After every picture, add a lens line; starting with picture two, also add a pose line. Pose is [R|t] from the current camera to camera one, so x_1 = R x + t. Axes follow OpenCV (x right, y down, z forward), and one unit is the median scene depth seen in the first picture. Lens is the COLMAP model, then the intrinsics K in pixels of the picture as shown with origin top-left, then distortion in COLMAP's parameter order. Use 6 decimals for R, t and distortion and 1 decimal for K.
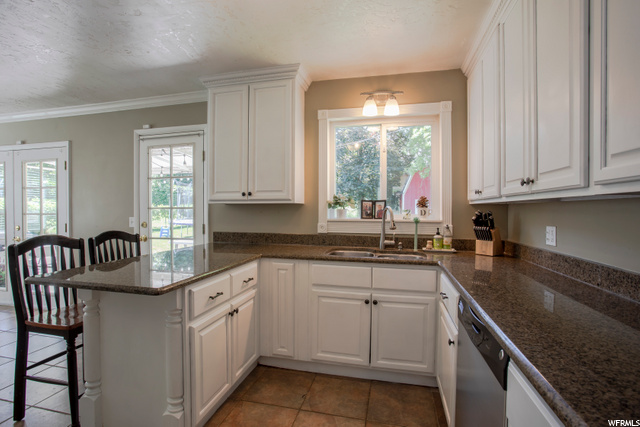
lens RADIAL K [[313.4, 0, 320.0], [0, 313.4, 213.5], [0, 0, 1]] dist [-0.087549, 0.038637]
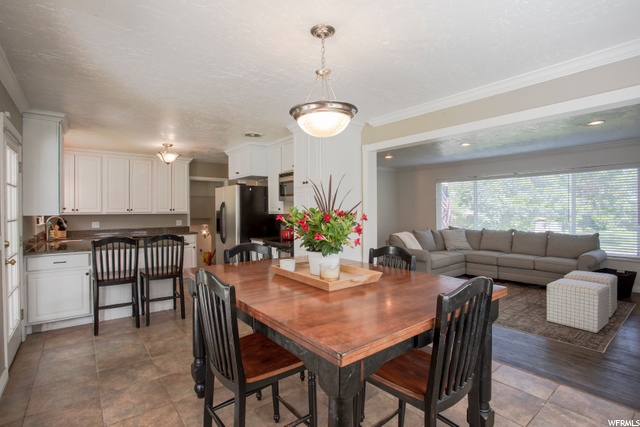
lens RADIAL K [[313.4, 0, 320.0], [0, 313.4, 213.5], [0, 0, 1]] dist [-0.087549, 0.038637]
pose [[-0.784662, -0.004988, 0.619904, -1.902339], [0.011090, 0.999695, 0.022080, -0.055468], [-0.619824, 0.024200, -0.784367, 1.270575]]
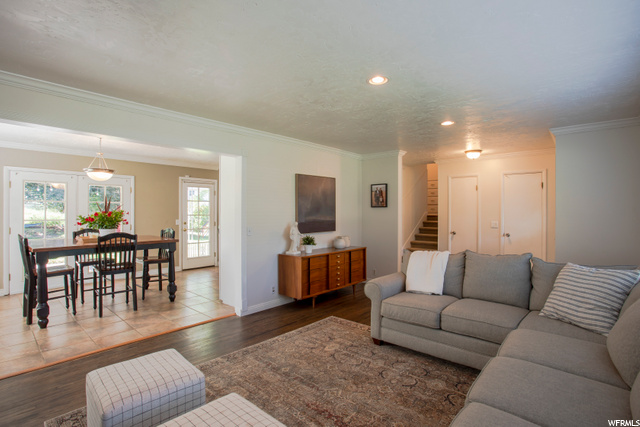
lens RADIAL K [[313.4, 0, 320.0], [0, 313.4, 213.5], [0, 0, 1]] dist [-0.087549, 0.038637]
pose [[0.473007, -0.005664, 0.881041, -2.321307], [0.009118, 0.999957, 0.001533, -0.027516], [-0.881012, 0.007309, 0.473038, -0.934242]]
